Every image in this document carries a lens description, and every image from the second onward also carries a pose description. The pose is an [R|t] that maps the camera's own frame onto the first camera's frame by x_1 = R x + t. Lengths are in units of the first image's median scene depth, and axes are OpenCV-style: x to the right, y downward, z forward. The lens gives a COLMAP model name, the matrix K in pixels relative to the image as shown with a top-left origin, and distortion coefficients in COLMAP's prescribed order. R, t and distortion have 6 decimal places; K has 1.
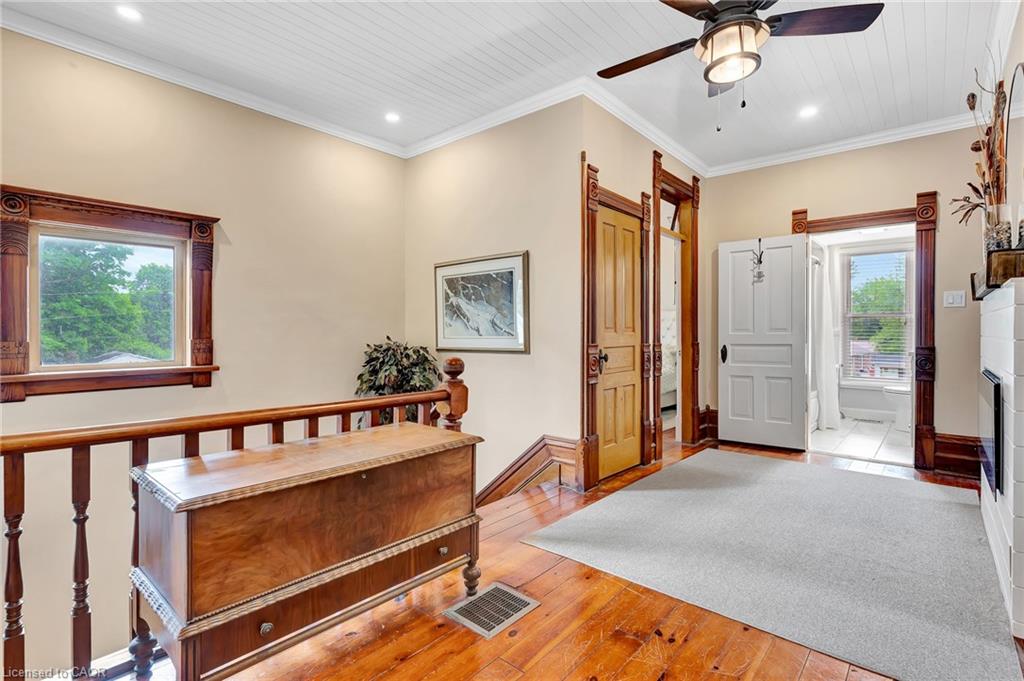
lens RADIAL K [[493.0, 0, 508.2], [0, 493.0, 337.4], [0, 0, 1]] dist [0.002259, 0.002440]
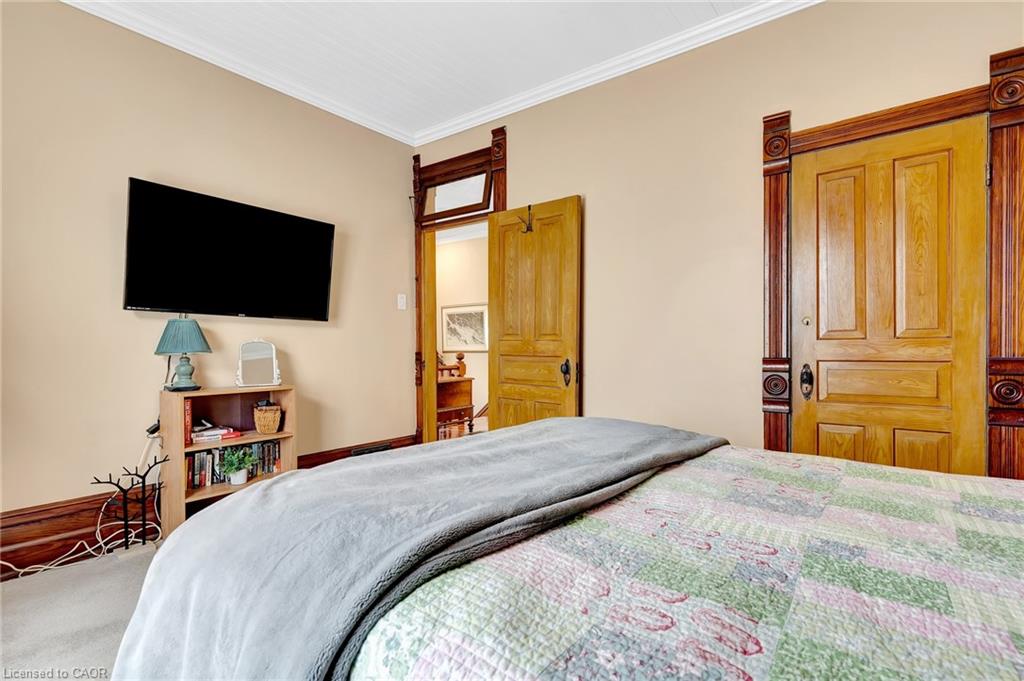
lens RADIAL K [[493.0, 0, 511.8], [0, 493.0, 343.5], [0, 0, 1]] dist [0.002259, 0.002440]
pose [[0.997285, -0.009112, 0.073079, -0.022358], [0.009891, 0.999898, -0.010305, 0.017708], [-0.072977, 0.011000, 0.997273, -1.034317]]
